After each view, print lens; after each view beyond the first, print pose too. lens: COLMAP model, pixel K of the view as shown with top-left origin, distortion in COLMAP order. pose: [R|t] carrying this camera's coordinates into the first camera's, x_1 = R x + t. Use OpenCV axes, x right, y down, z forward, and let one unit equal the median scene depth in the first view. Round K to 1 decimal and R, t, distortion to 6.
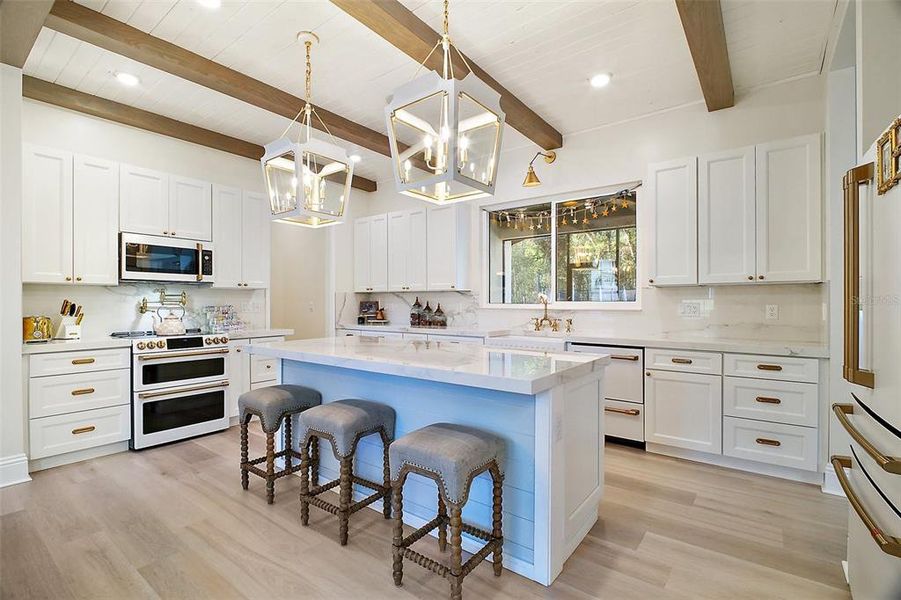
lens RADIAL K [[419.9, 0, 446.9], [0, 419.9, 299.3], [0, 0, 1]] dist [-0.005037, -0.005715]
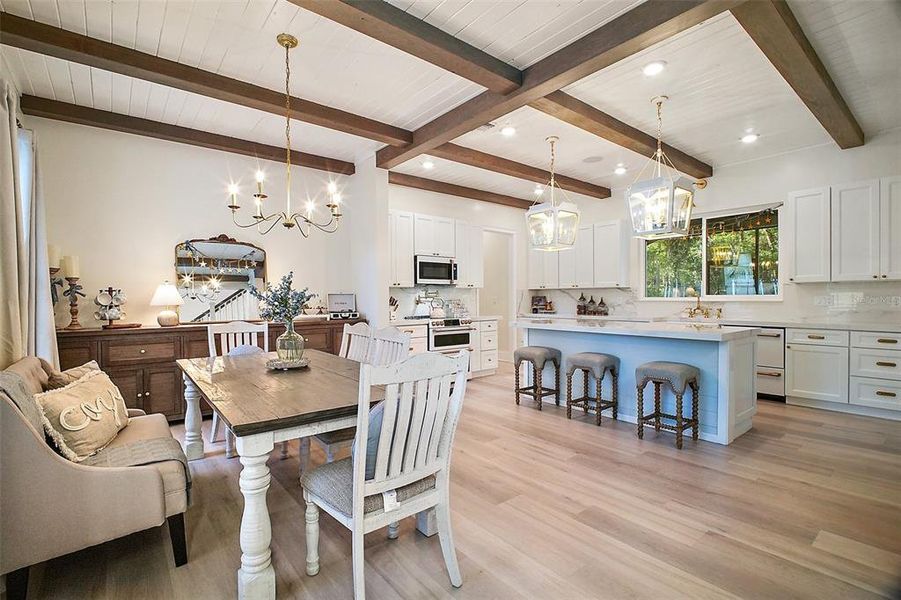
lens RADIAL K [[419.9, 0, 440.7], [0, 419.9, 300.7], [0, 0, 1]] dist [-0.005037, -0.005715]
pose [[0.969065, -0.004323, -0.246766, -0.253604], [0.008034, 0.999869, 0.014032, -0.002985], [0.246673, -0.015580, 0.968973, -0.535335]]
